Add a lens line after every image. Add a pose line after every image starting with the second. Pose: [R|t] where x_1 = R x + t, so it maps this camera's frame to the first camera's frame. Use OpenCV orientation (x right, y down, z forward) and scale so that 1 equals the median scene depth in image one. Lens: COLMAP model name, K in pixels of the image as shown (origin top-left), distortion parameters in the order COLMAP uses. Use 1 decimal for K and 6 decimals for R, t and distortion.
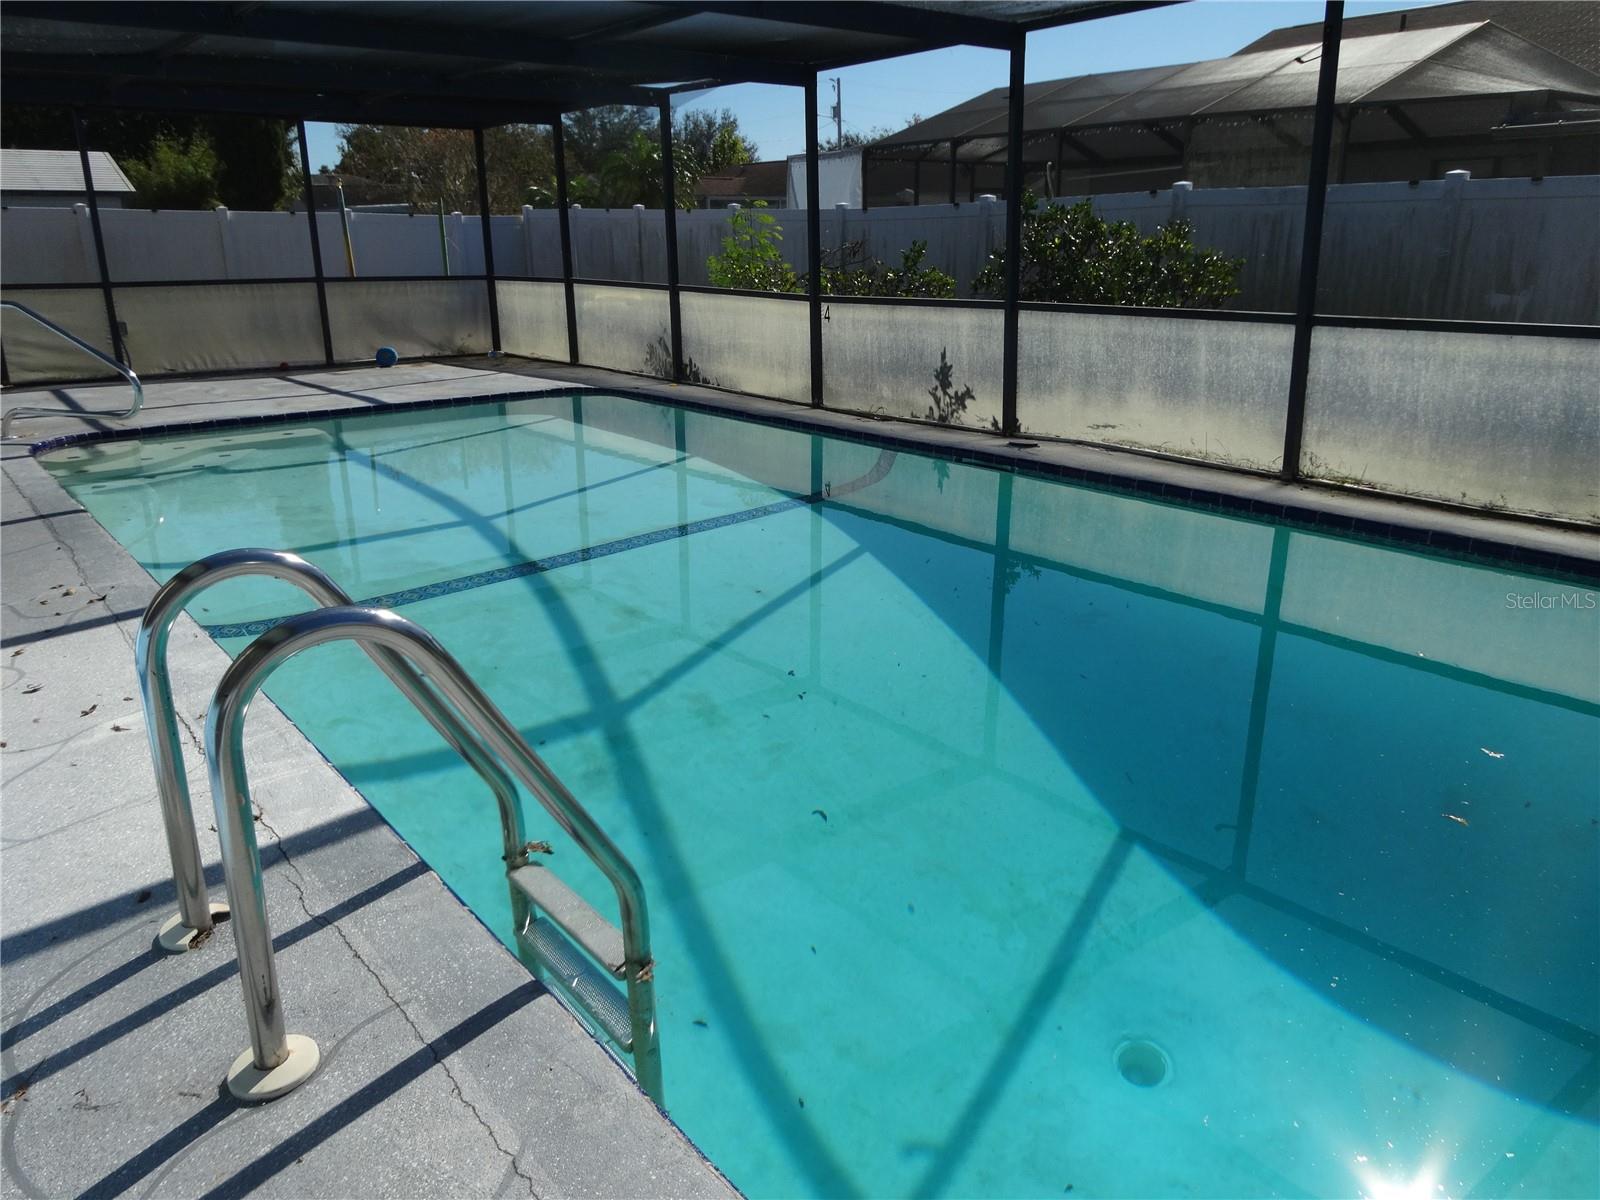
lens RADIAL K [[1168.4, 0, 795.7], [0, 1168.4, 597.5], [0, 0, 1]] dist [-0.000489, 0.001951]
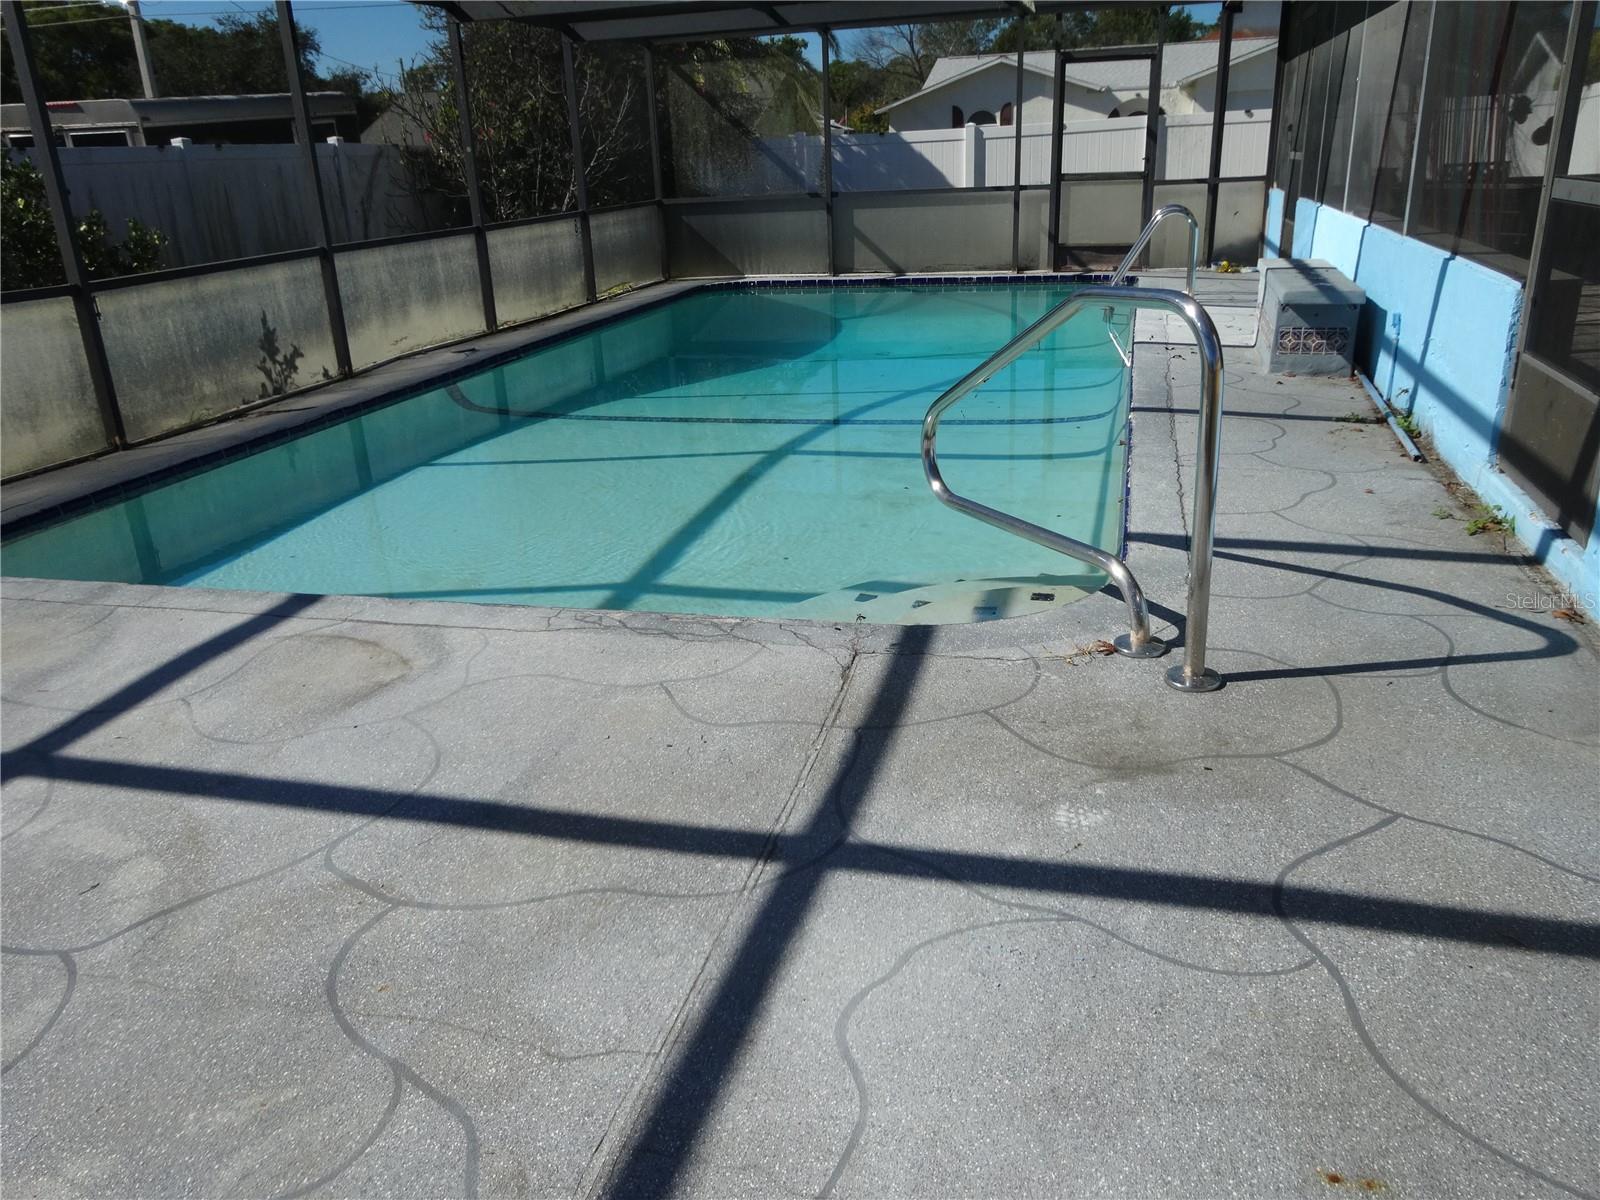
lens RADIAL K [[1168.4, 0, 795.7], [0, 1168.4, 597.5], [0, 0, 1]] dist [-0.000489, 0.001951]
pose [[-0.587731, -0.253928, 0.768175, -0.856867], [0.285087, 0.823573, 0.490361, -0.356646], [-0.757164, 0.507197, -0.411648, 1.173058]]
